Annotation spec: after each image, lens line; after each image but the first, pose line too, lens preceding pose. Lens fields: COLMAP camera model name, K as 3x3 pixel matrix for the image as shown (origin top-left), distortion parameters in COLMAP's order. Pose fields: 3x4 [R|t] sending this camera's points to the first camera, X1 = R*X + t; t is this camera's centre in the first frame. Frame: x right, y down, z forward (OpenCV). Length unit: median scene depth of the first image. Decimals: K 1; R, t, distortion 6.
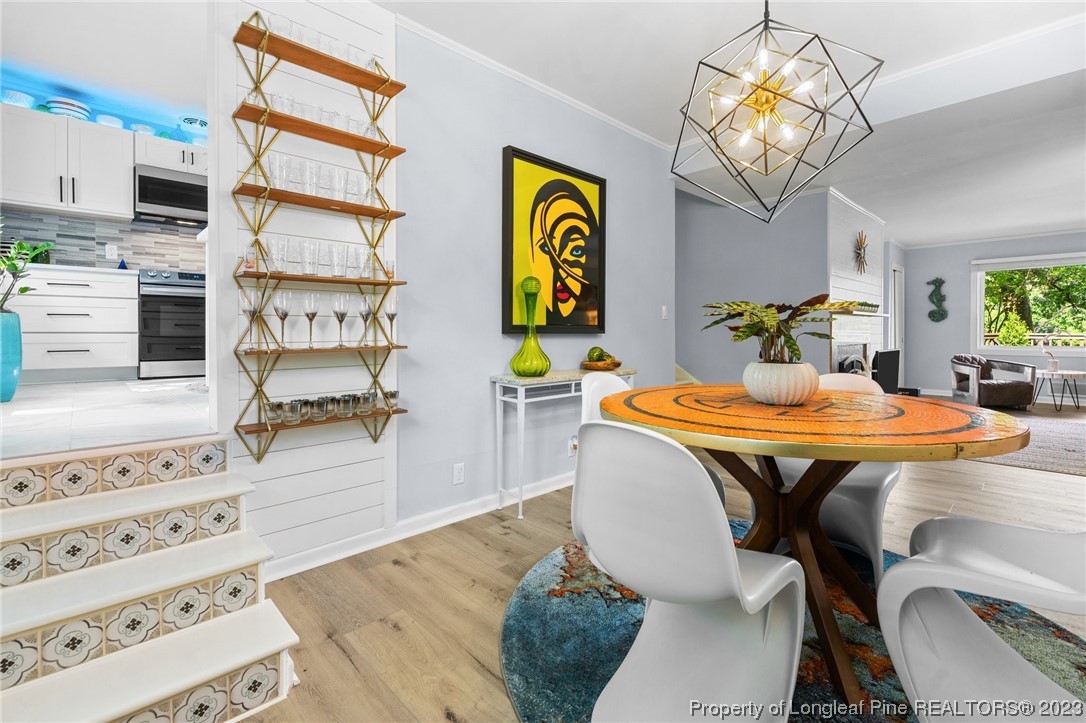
lens RADIAL K [[486.9, 0, 538.7], [0, 486.9, 335.1], [0, 0, 1]] dist [-0.001019, 0.000005]
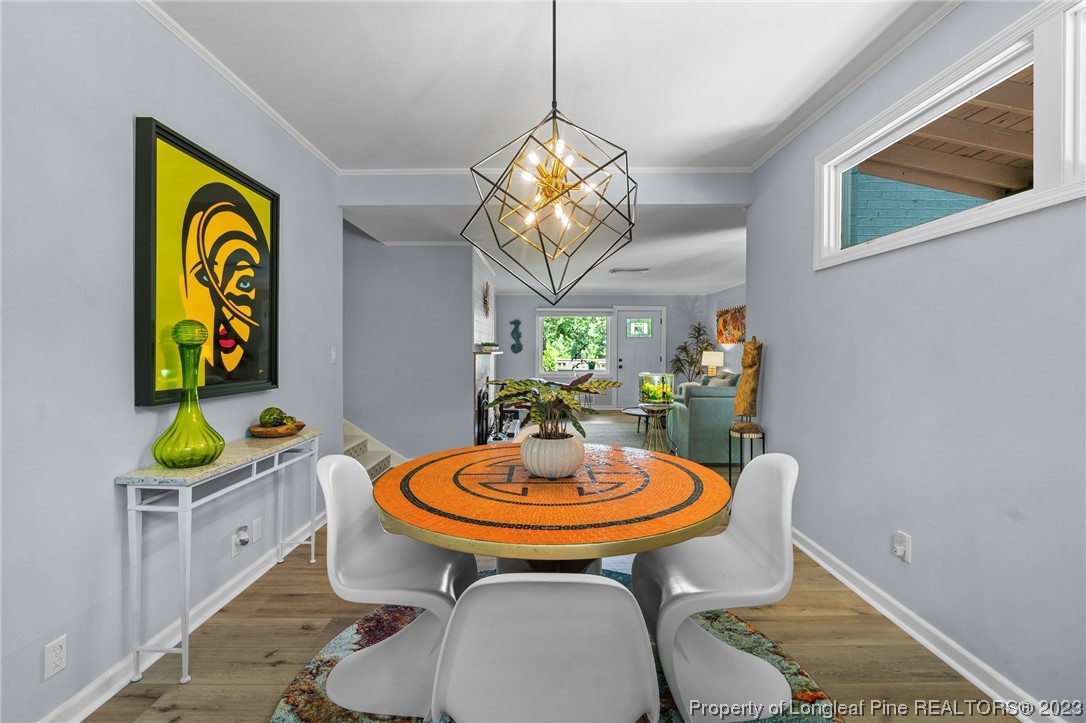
lens RADIAL K [[481.6, 0, 541.4], [0, 481.6, 357.8], [0, 0, 1]] dist [-0.001813, -0.000205]
pose [[0.692834, -0.006918, 0.721064, -0.145723], [0.000257, 0.999956, 0.009347, -0.065745], [-0.721097, -0.006291, 0.692806, 0.156100]]
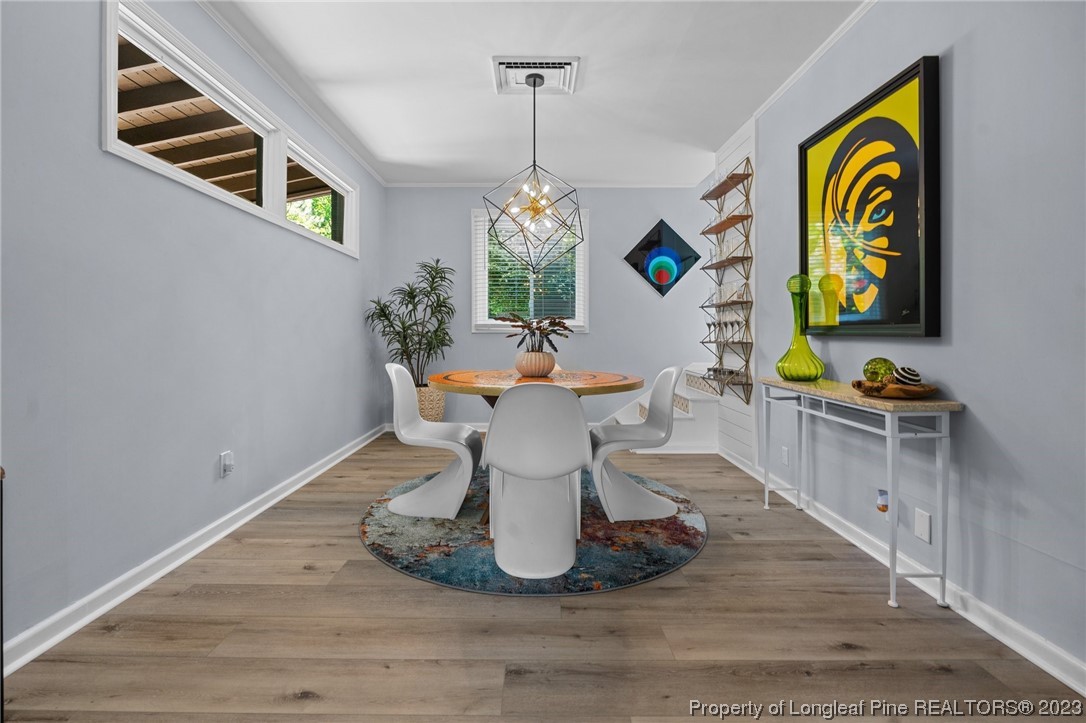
lens RADIAL K [[486.9, 0, 538.7], [0, 486.9, 335.1], [0, 0, 1]] dist [-0.001019, 0.000005]
pose [[-0.689275, 0.005584, -0.724478, 0.909435], [-0.002727, 0.999943, 0.010301, -0.010594], [0.724495, 0.009076, -0.689221, 1.157143]]
